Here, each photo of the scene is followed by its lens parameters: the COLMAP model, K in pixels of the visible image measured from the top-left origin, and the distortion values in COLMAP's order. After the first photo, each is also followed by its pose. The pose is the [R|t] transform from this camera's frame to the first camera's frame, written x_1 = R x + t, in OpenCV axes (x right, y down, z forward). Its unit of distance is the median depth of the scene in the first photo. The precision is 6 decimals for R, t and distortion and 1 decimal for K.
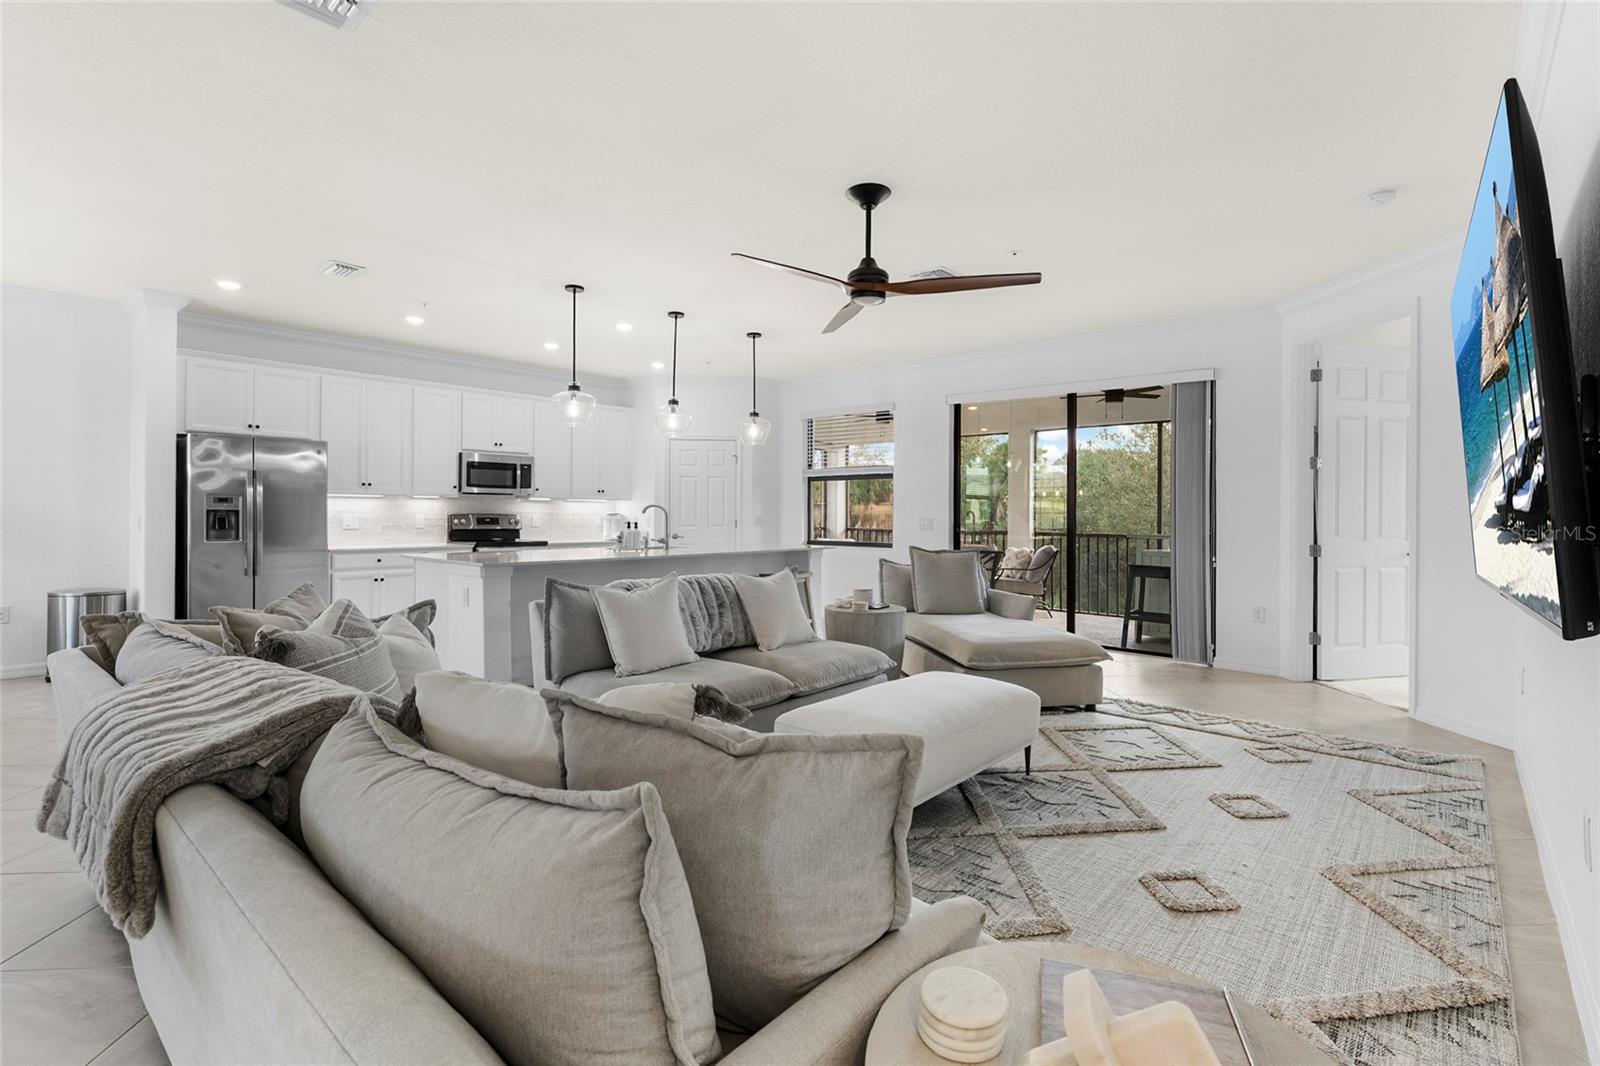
lens RADIAL K [[749.9, 0, 808.6], [0, 749.9, 518.5], [0, 0, 1]] dist [-0.001038, 0.000144]
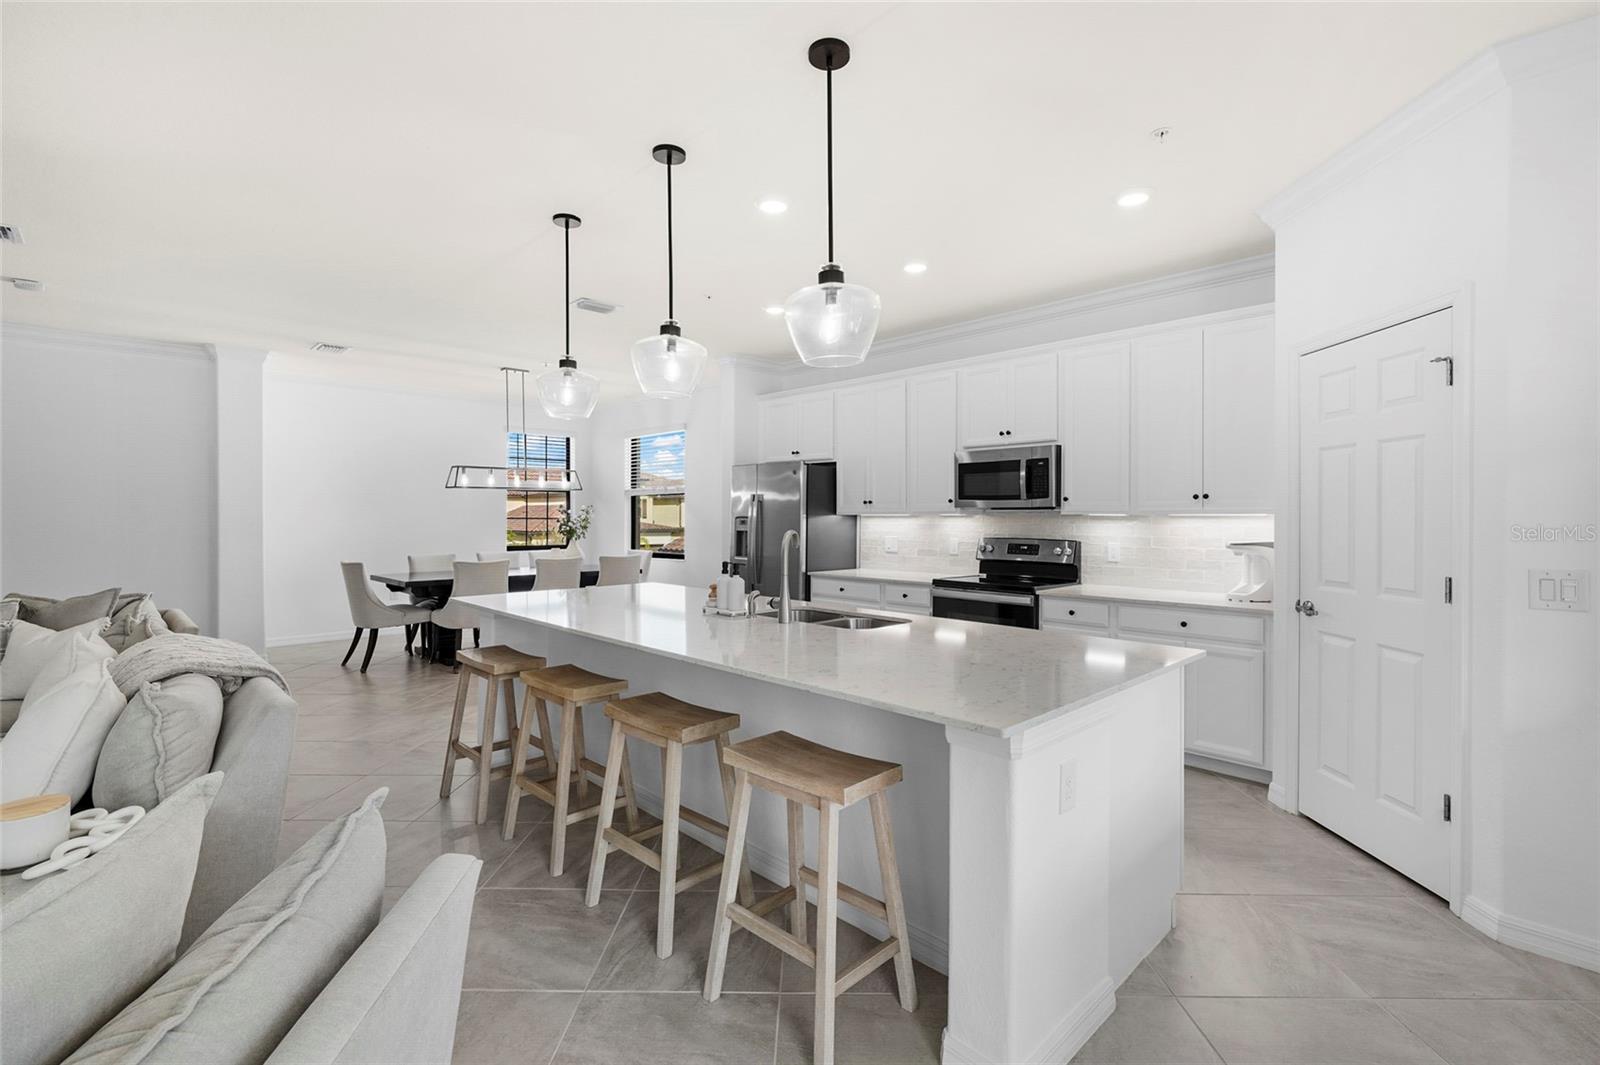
lens RADIAL K [[738.1, 0, 804.2], [0, 738.1, 514.4], [0, 0, 1]] dist [-0.000741, -0.000141]
pose [[-0.069812, -0.008636, -0.997523, 0.324979], [-0.005080, 0.999953, -0.008302, -0.028509], [0.997547, 0.004488, -0.069853, 1.163960]]
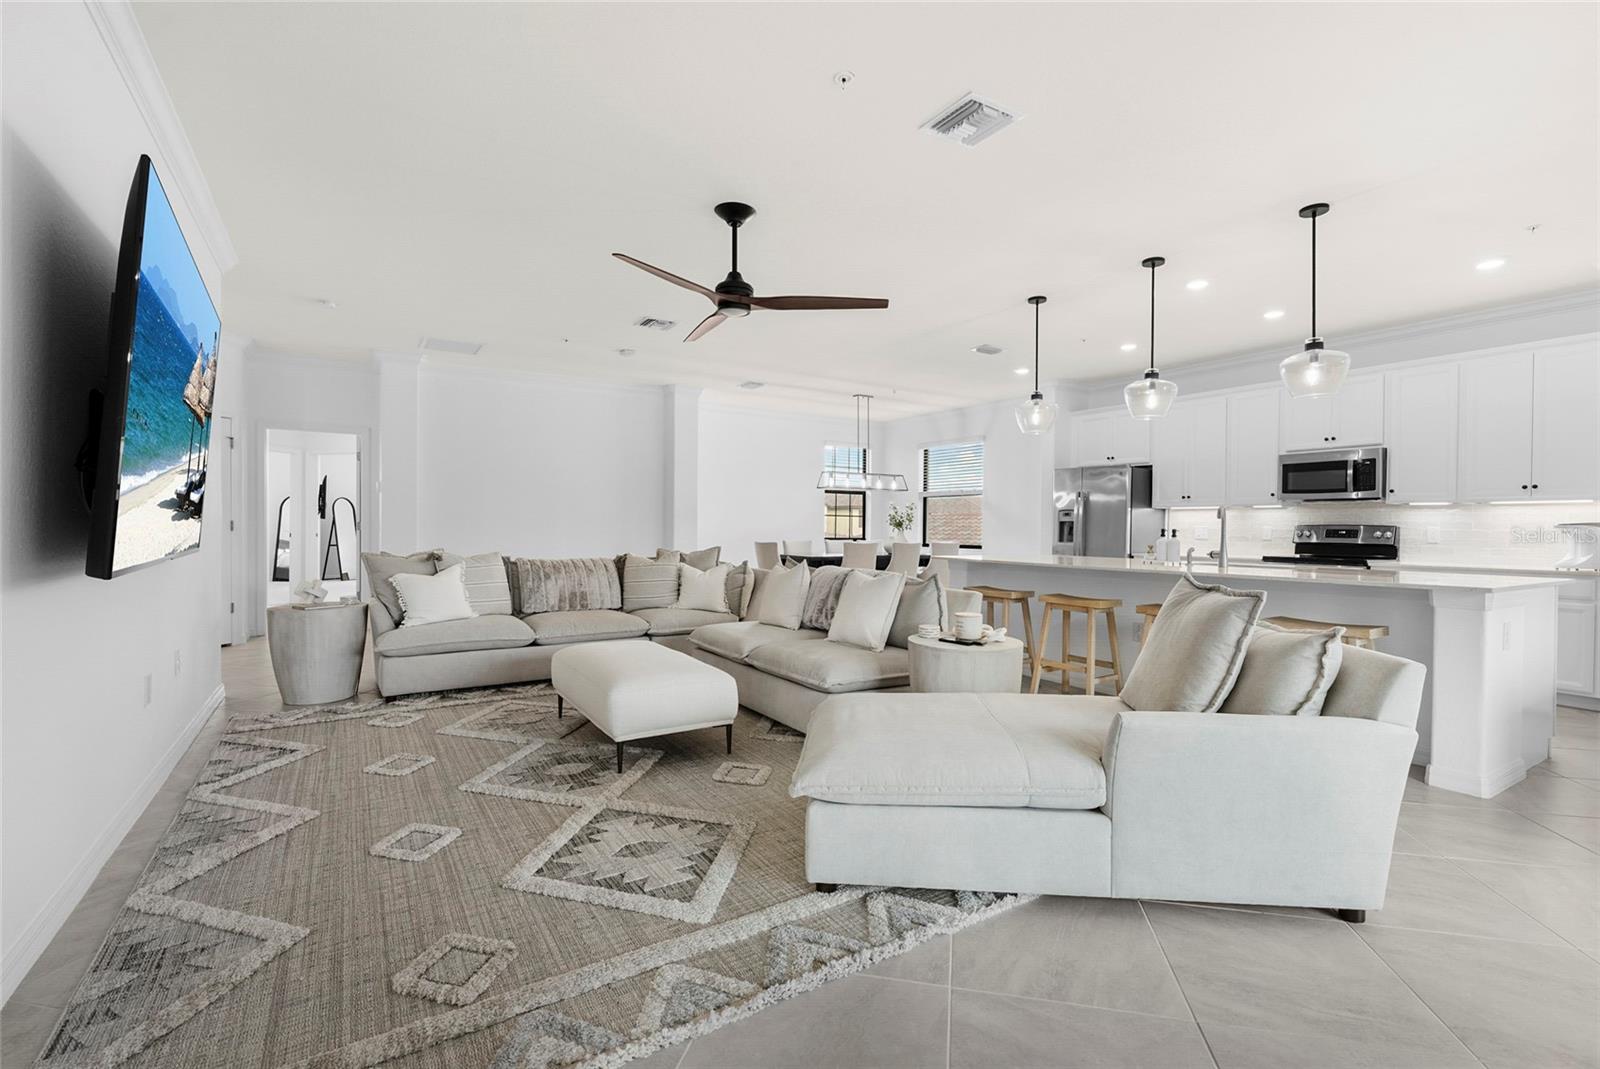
lens RADIAL K [[734.1, 0, 800.0], [0, 734.1, 534.5], [0, 0, 1]] dist [0.001594, 0.000788]
pose [[-0.278390, 0.001003, -0.960468, 0.687211], [-0.015299, 0.999868, 0.005479, 0.012597], [0.960346, 0.016219, -0.278337, 0.897584]]
